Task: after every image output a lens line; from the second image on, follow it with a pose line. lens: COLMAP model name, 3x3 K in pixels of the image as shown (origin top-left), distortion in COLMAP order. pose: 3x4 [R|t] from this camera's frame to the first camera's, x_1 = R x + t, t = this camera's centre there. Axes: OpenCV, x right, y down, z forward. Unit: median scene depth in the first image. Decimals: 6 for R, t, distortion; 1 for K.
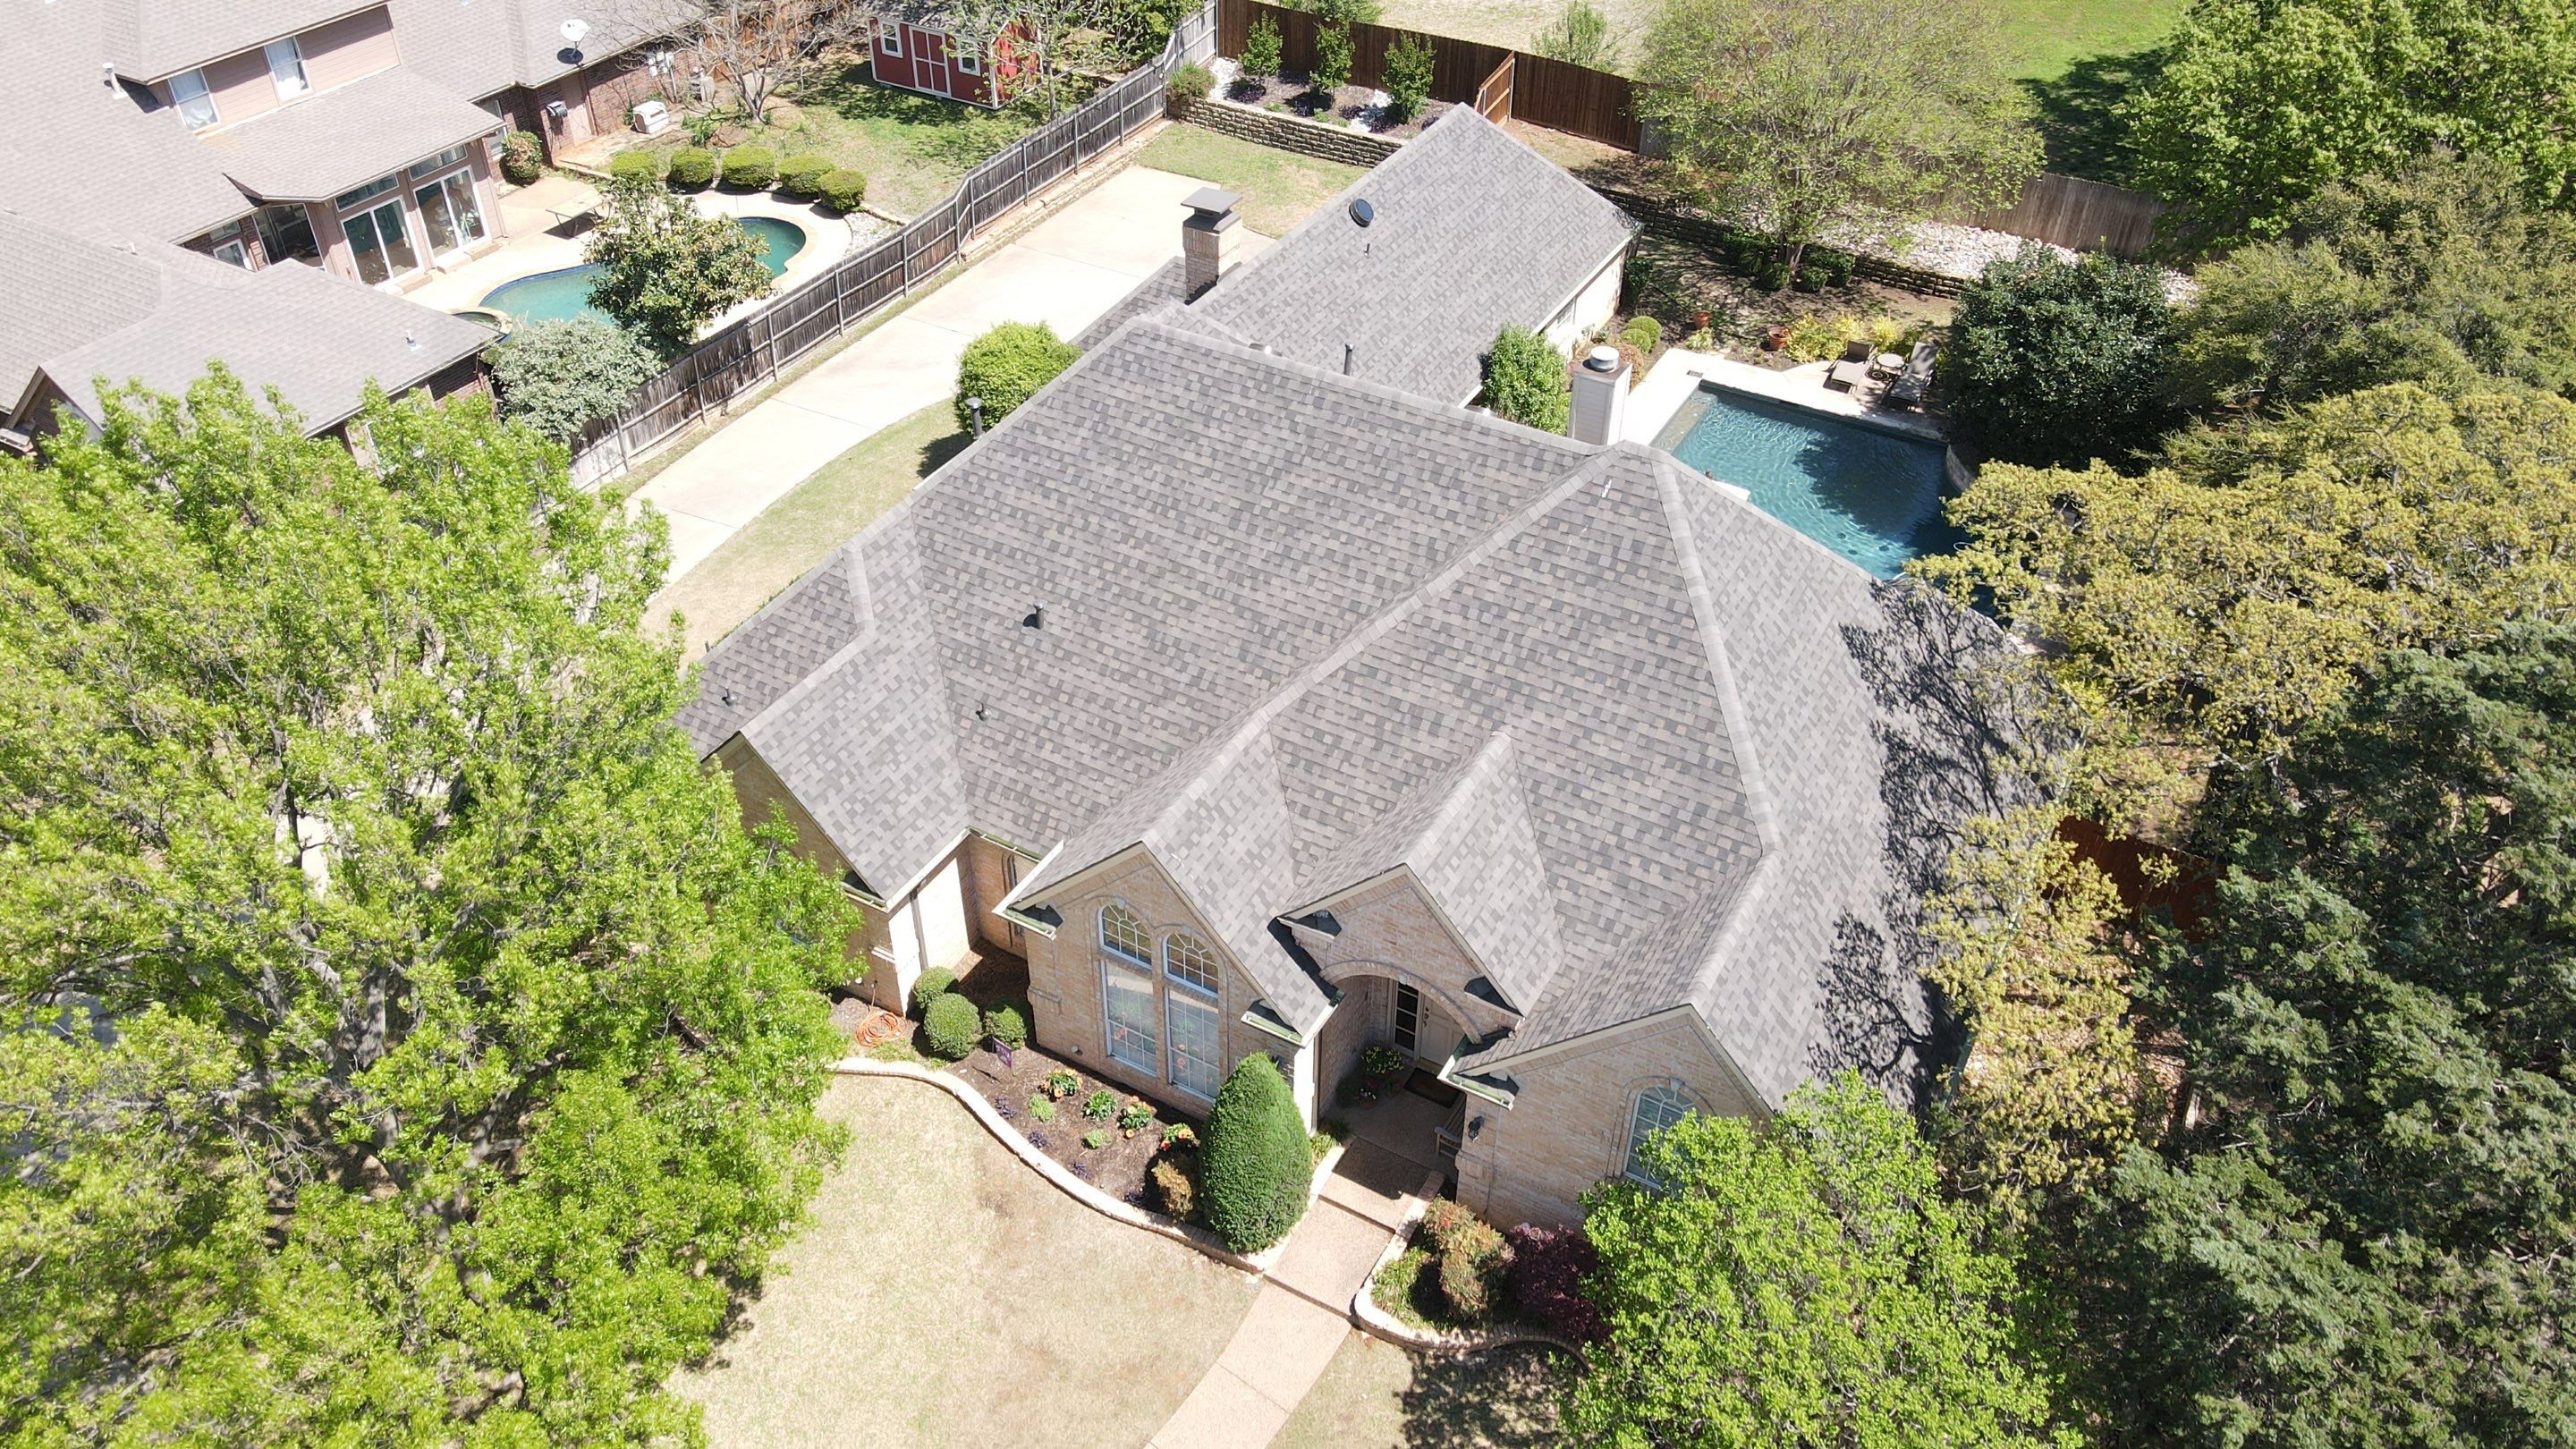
lens RADIAL K [[1916.4, 0, 1288.0], [0, 1916.4, 724.5], [0, 0, 1]] dist [-0.014502, 0.062312]
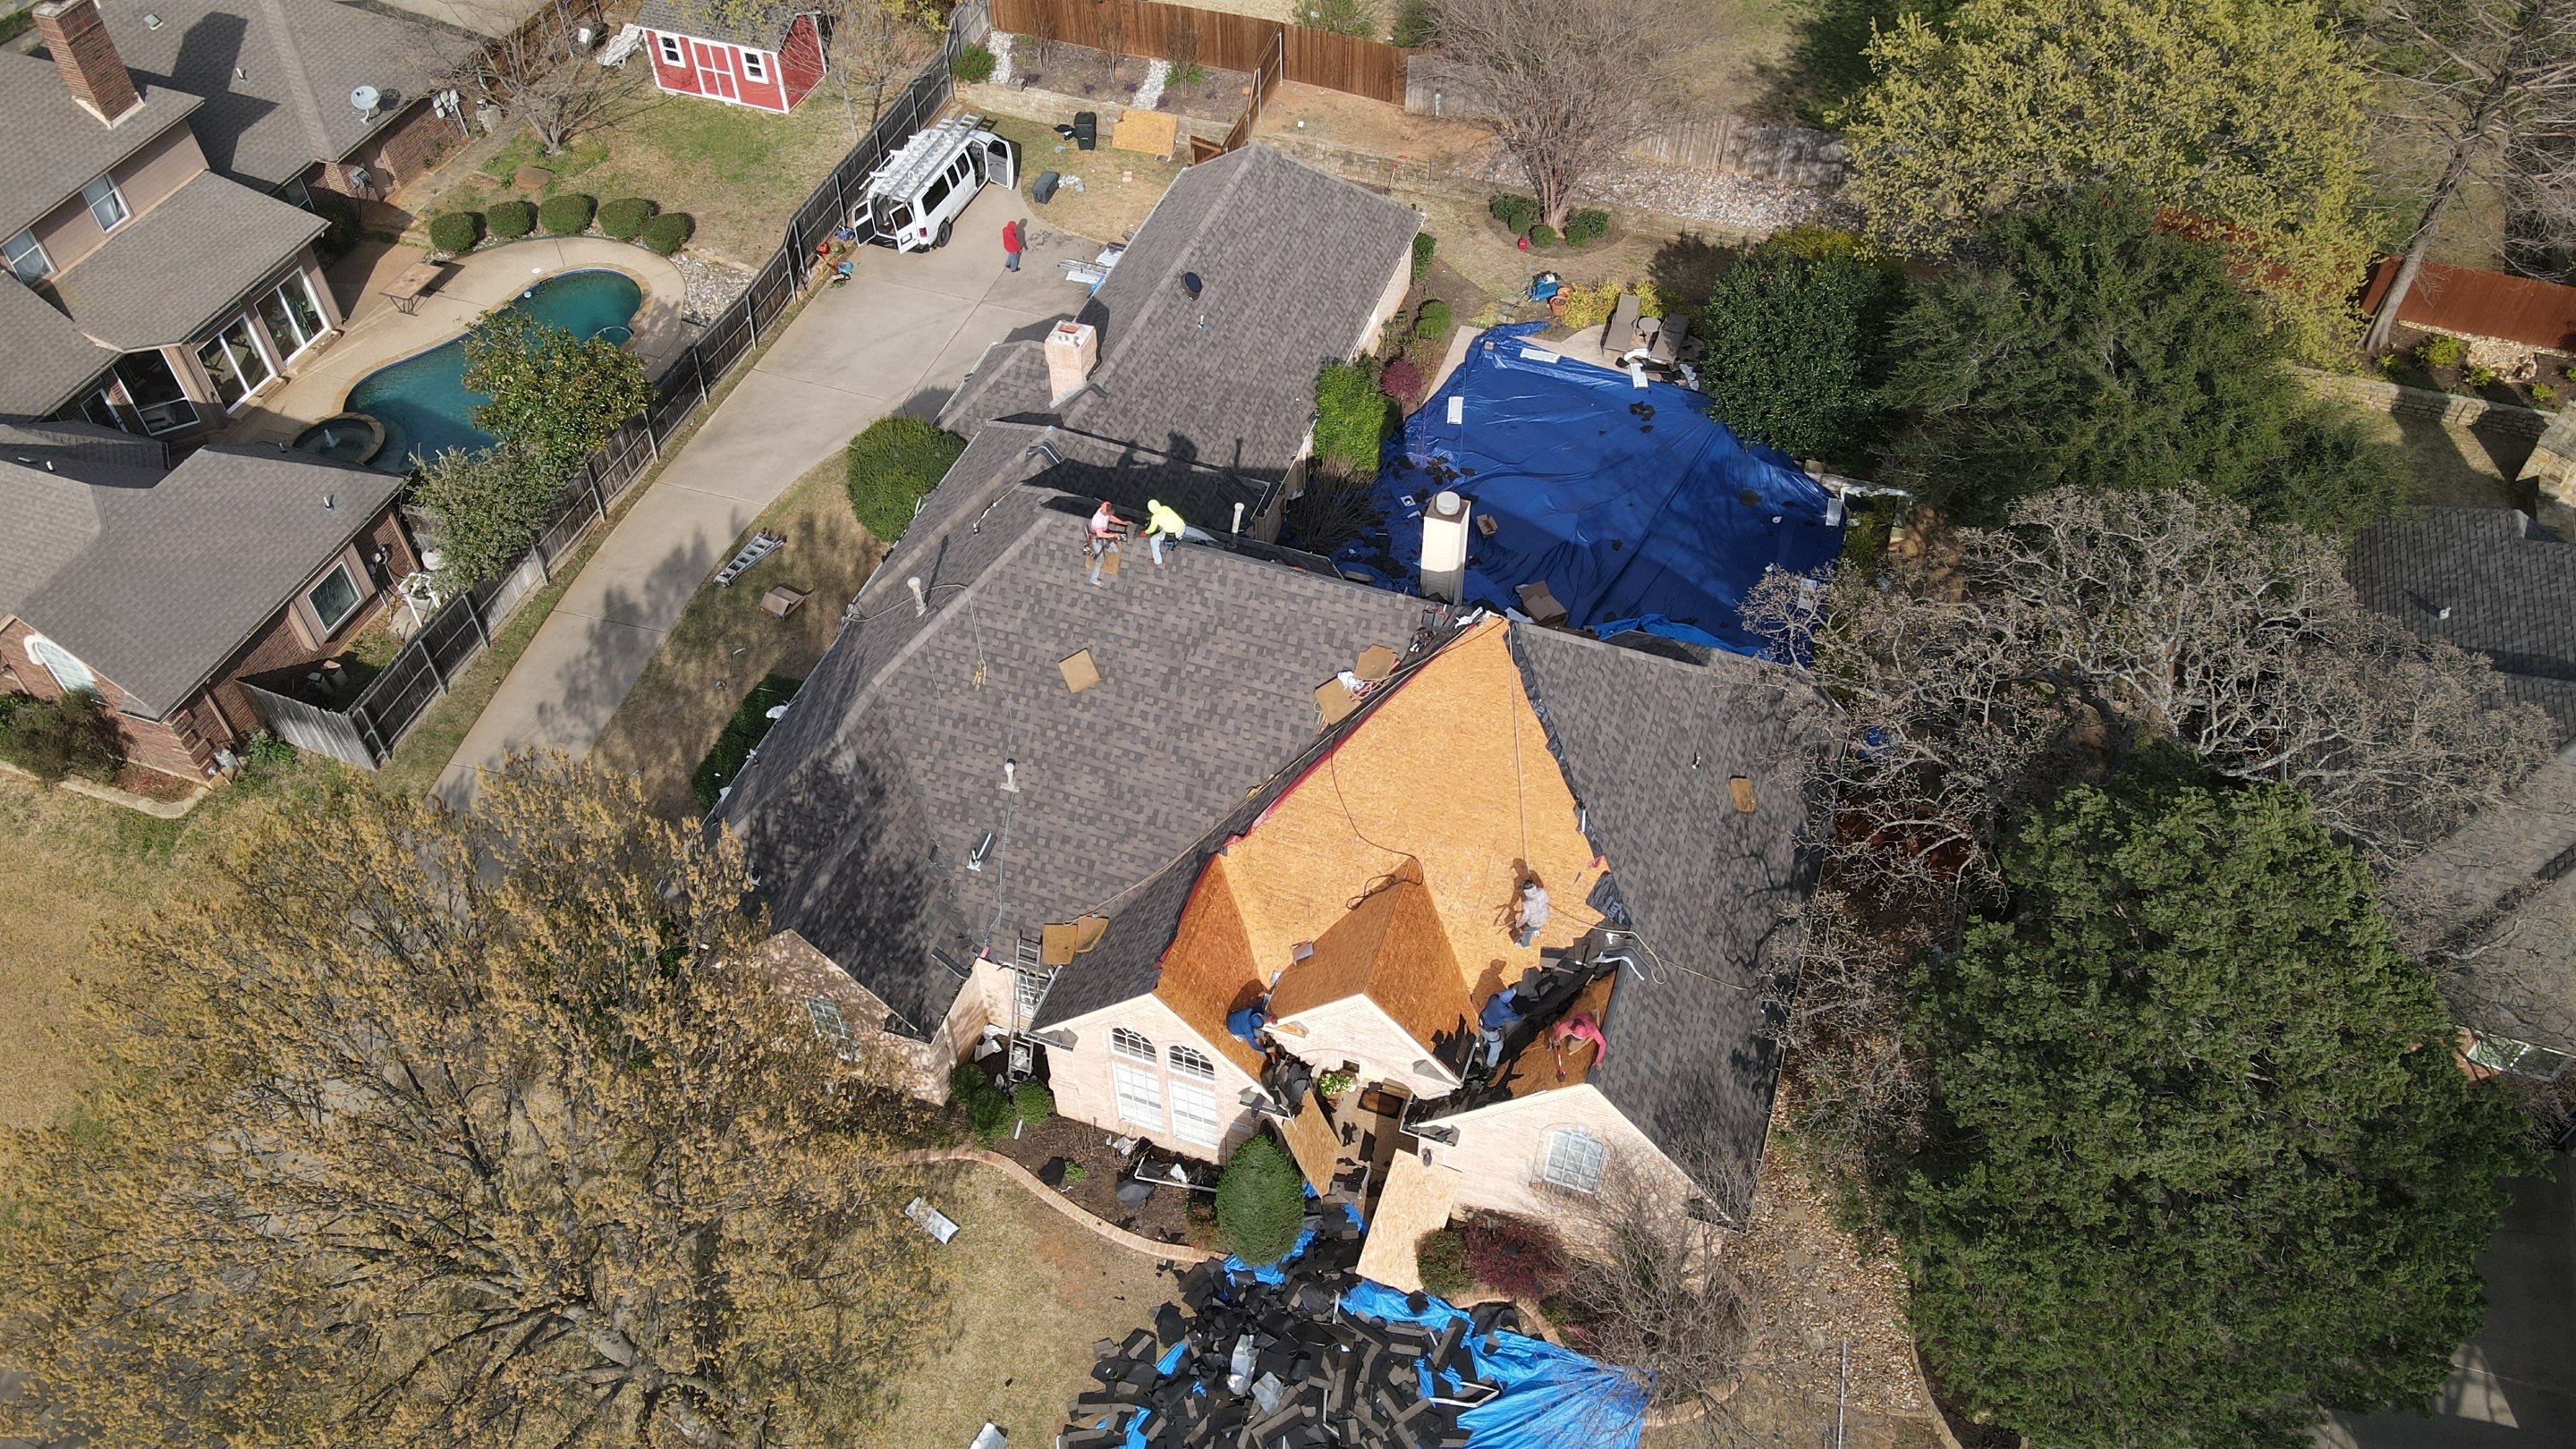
lens RADIAL K [[1916.4, 0, 1288.0], [0, 1916.4, 724.5], [0, 0, 1]] dist [-0.014502, 0.062312]
pose [[0.985165, -0.137514, 0.102663, -0.077782], [0.120797, 0.980609, 0.154318, -0.253665], [-0.121893, -0.139627, 0.982673, -0.195271]]
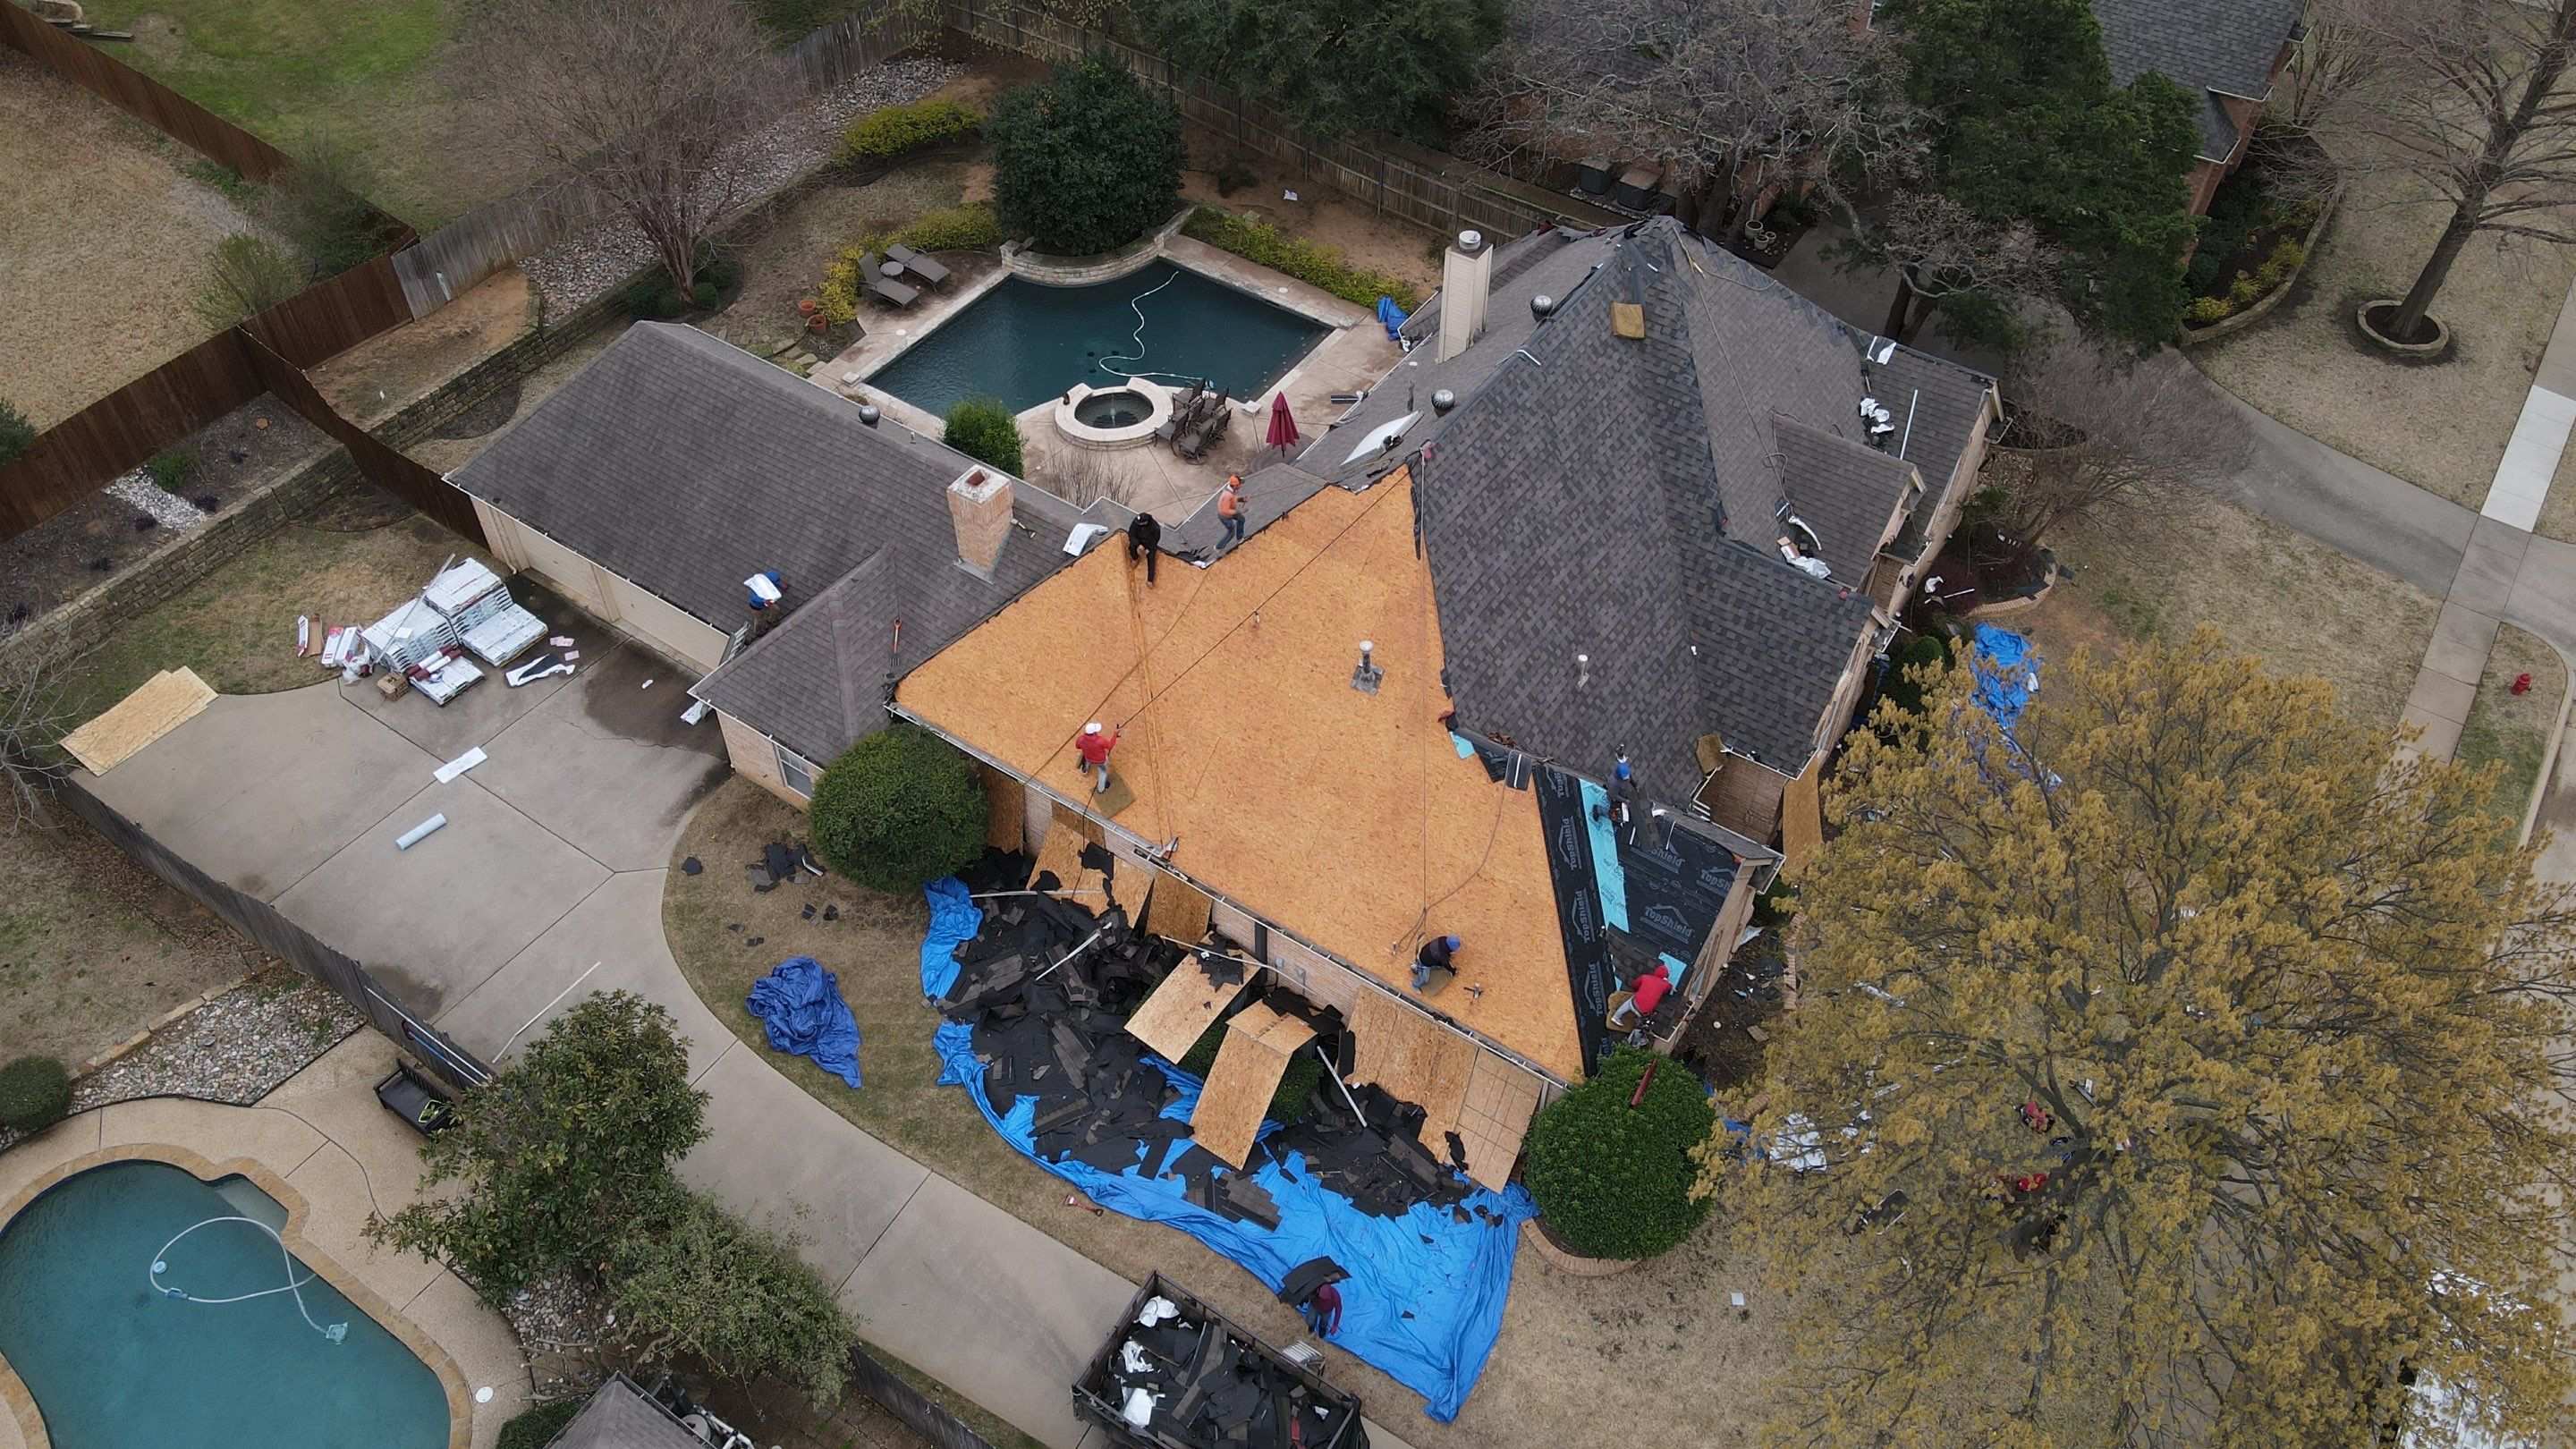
lens RADIAL K [[1916.4, 0, 1288.0], [0, 1916.4, 724.5], [0, 0, 1]] dist [-0.014502, 0.062312]
pose [[0.085647, -0.732433, 0.675431, -0.960759], [0.624895, 0.567495, 0.536149, -0.776548], [-0.775997, 0.376154, 0.506298, 0.567313]]
